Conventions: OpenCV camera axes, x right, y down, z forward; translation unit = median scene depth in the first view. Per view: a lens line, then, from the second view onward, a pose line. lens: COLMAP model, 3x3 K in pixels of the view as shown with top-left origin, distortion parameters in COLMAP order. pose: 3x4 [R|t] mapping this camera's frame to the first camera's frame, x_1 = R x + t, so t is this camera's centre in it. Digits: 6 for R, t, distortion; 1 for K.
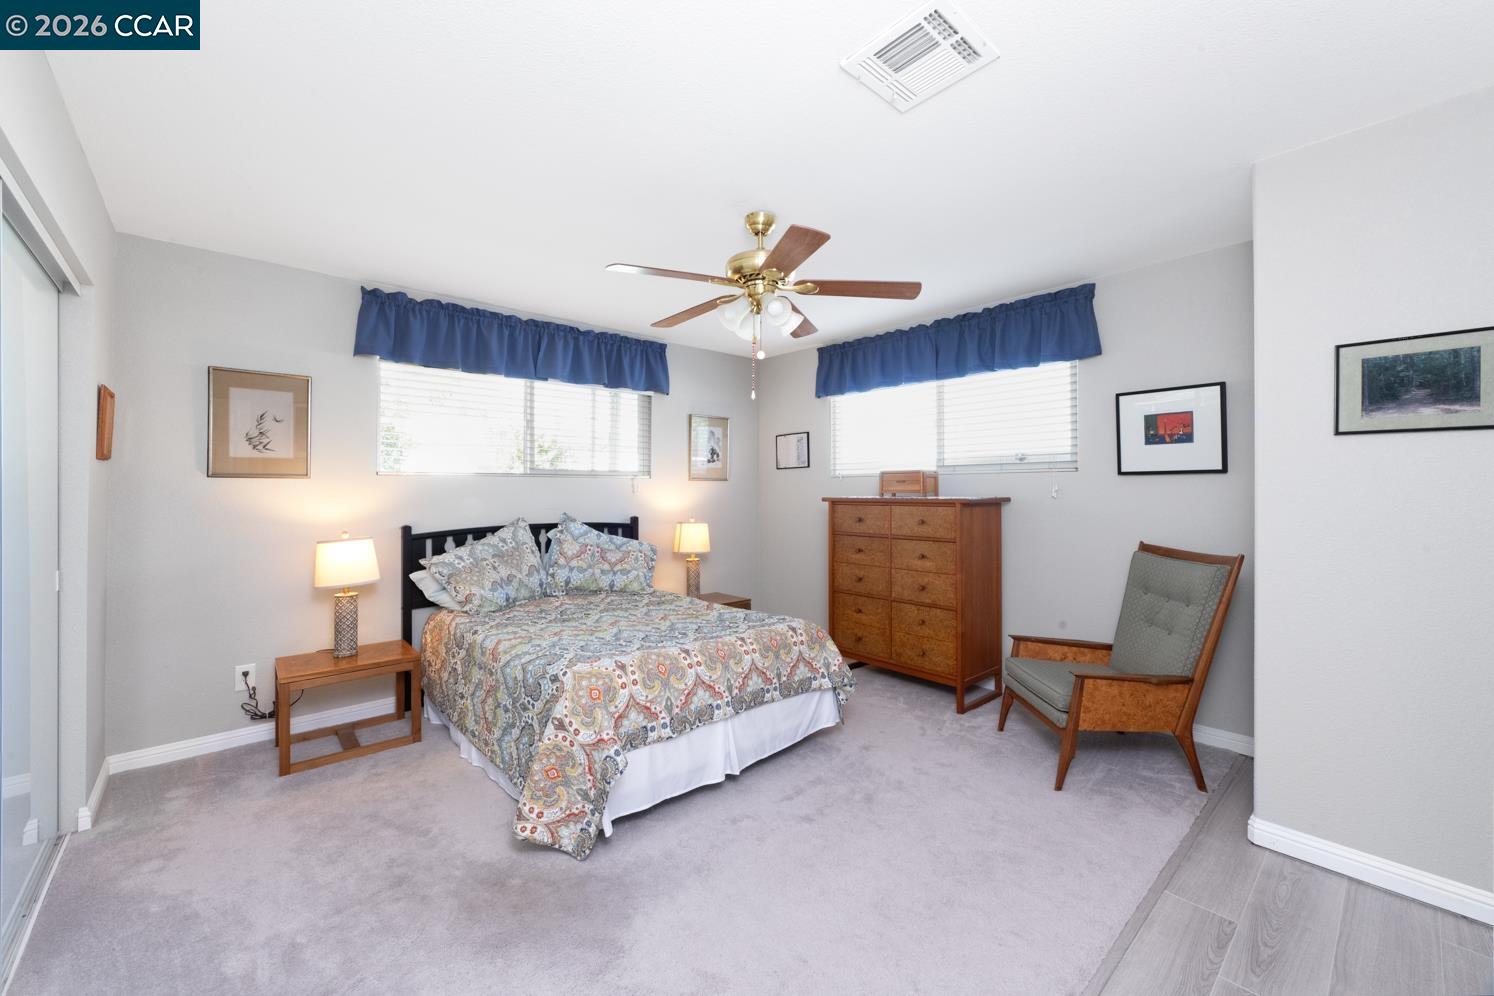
lens RADIAL K [[600.9, 0, 749.8], [0, 600.9, 494.4], [0, 0, 1]] dist [-0.000222, -0.000113]
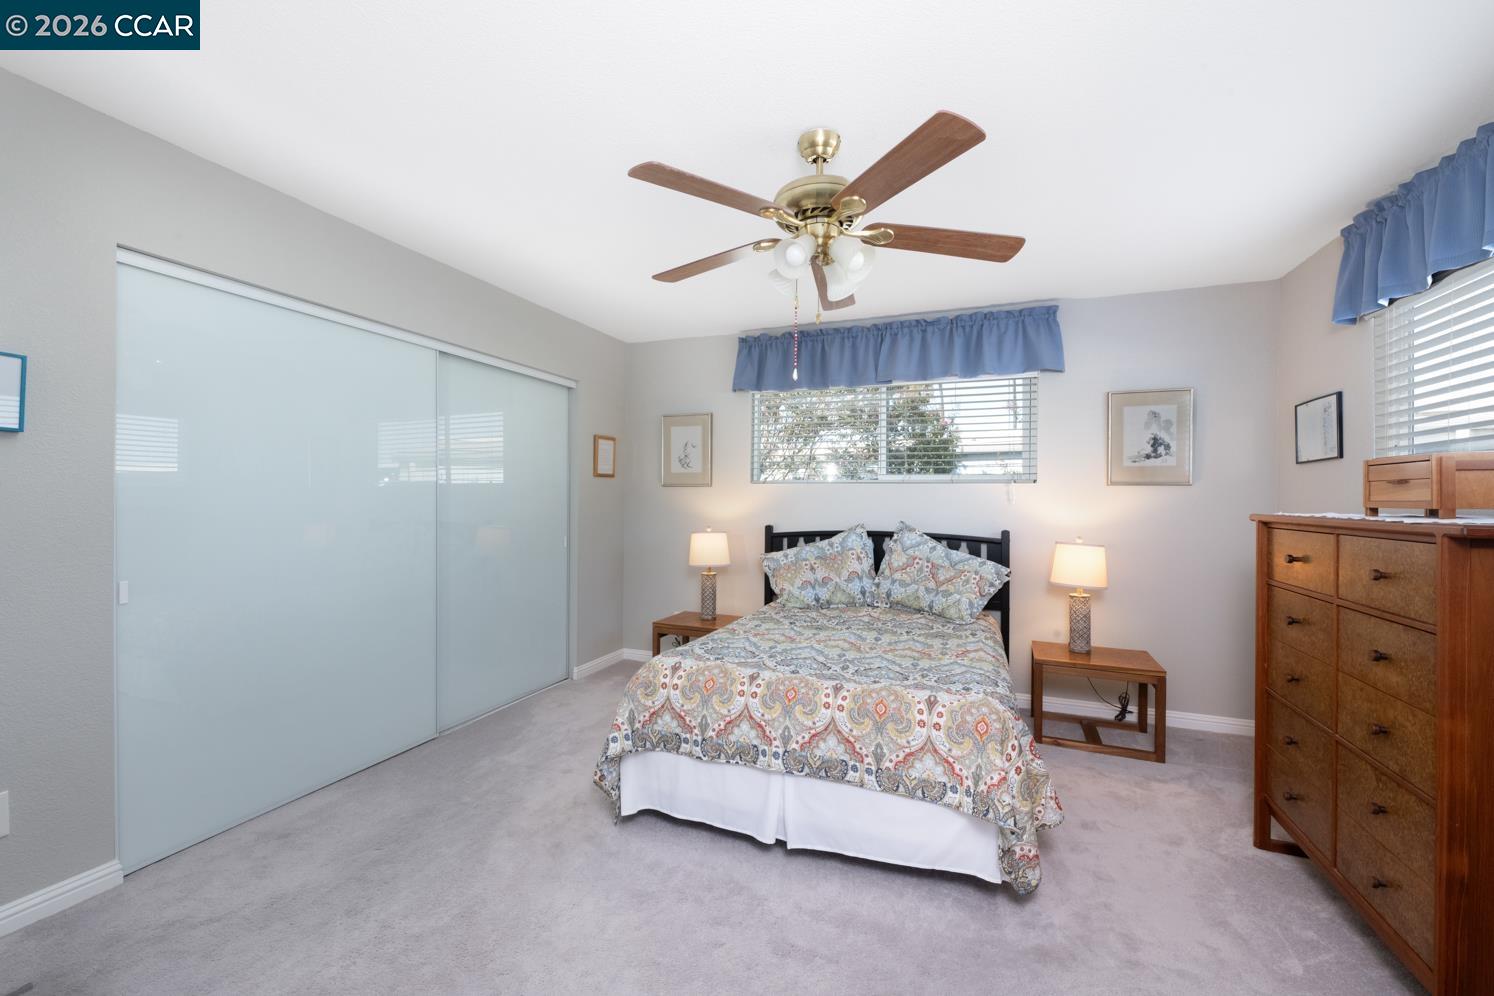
lens RADIAL K [[593.8, 0, 745.6], [0, 593.8, 506.6], [0, 0, 1]] dist [-0.012227, -0.000090]
pose [[0.440661, 0.021088, -0.897426, 0.468564], [-0.015034, 0.999757, 0.016110, -0.003942], [0.897548, 0.006393, 0.440871, 0.420855]]
